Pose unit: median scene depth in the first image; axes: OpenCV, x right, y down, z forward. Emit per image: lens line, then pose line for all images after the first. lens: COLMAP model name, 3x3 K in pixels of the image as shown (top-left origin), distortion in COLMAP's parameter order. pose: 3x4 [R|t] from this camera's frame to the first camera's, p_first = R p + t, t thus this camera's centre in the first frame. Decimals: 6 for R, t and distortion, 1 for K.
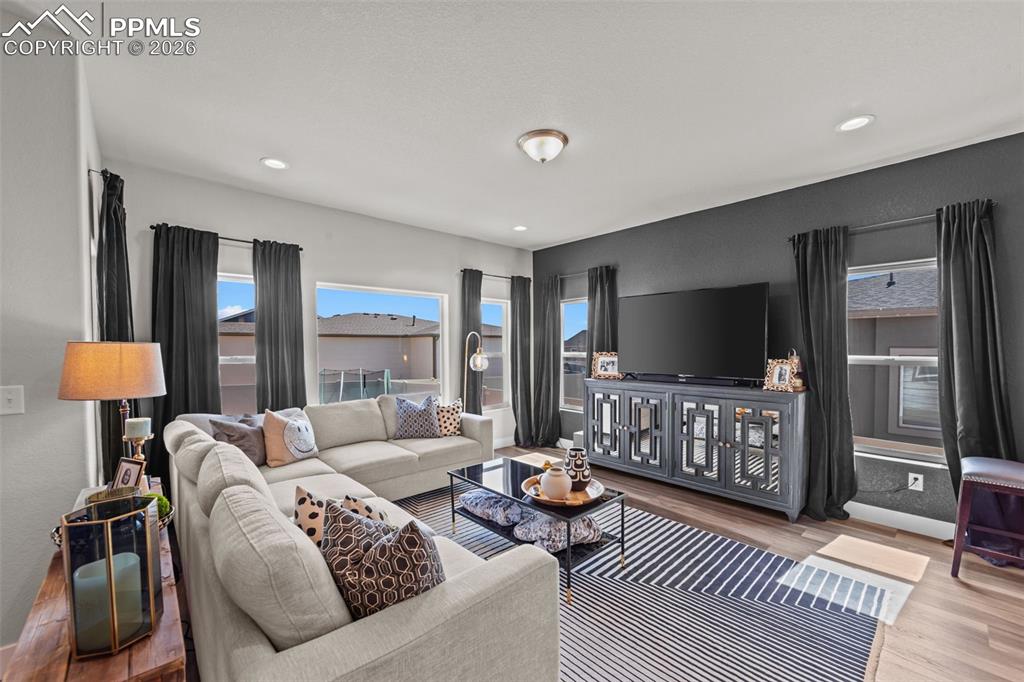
lens RADIAL K [[403.2, 0, 505.6], [0, 403.2, 359.7], [0, 0, 1]] dist [-0.003063, -0.000966]
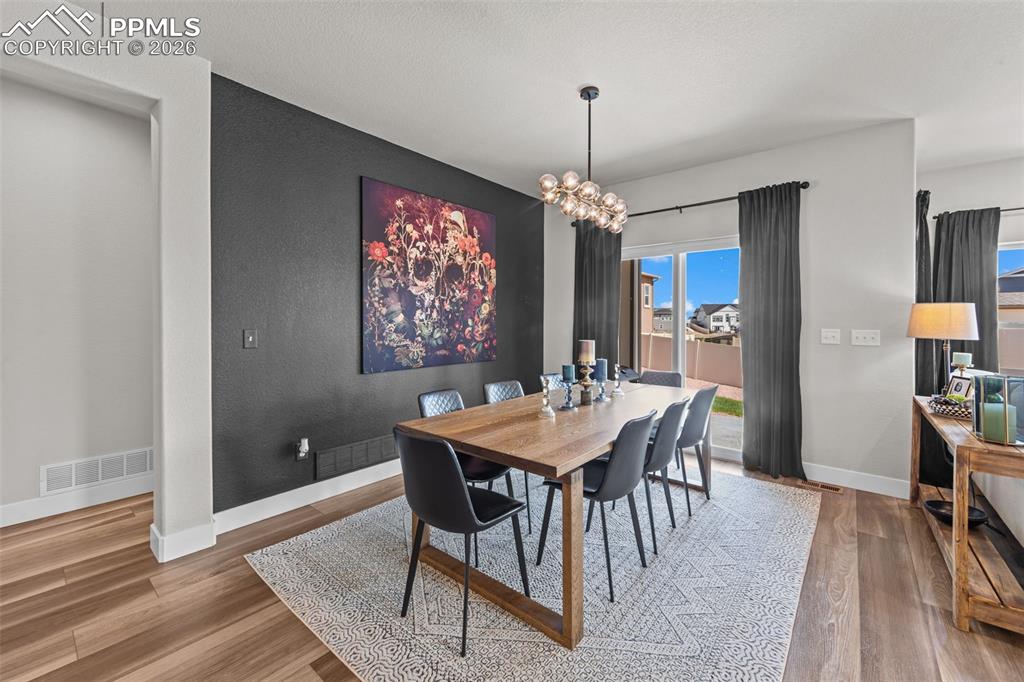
lens RADIAL K [[403.2, 0, 518.6], [0, 403.2, 320.7], [0, 0, 1]] dist [-0.003063, -0.000966]
pose [[0.146686, -0.001586, -0.989182, 0.134319], [-0.037603, 0.999267, -0.007178, 0.040029], [0.988468, 0.038250, 0.146519, -0.353412]]
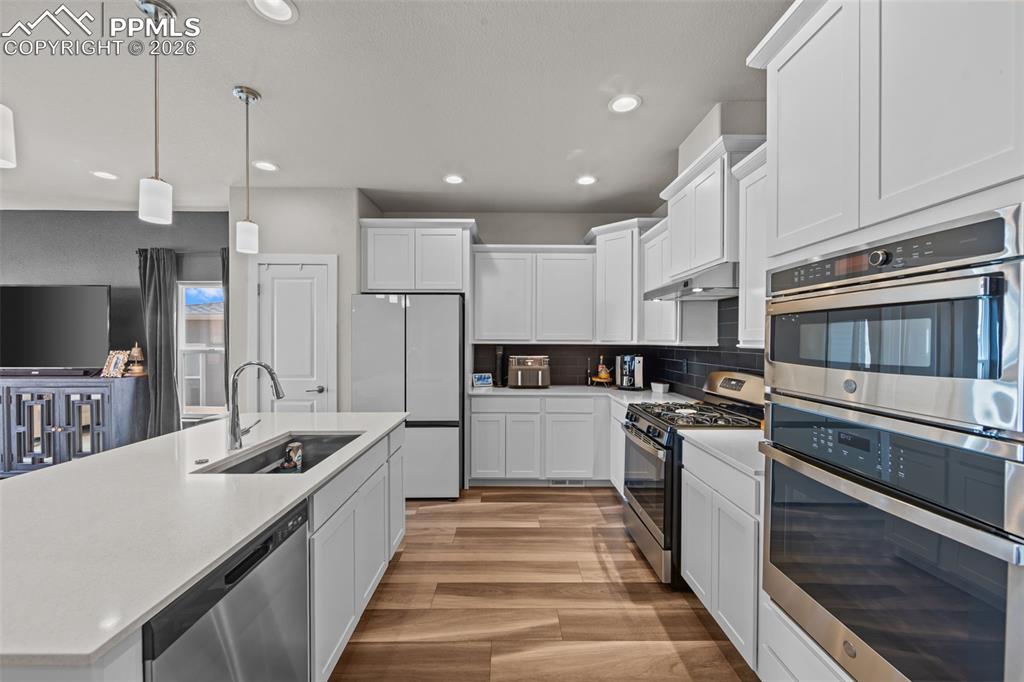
lens RADIAL K [[403.2, 0, 511.0], [0, 403.2, 345.3], [0, 0, 1]] dist [-0.003063, -0.000966]
pose [[0.654595, -0.004044, 0.755969, 0.455365], [0.018850, 0.999762, -0.010974, 0.015446], [-0.755744, 0.021433, 0.654516, -0.565358]]
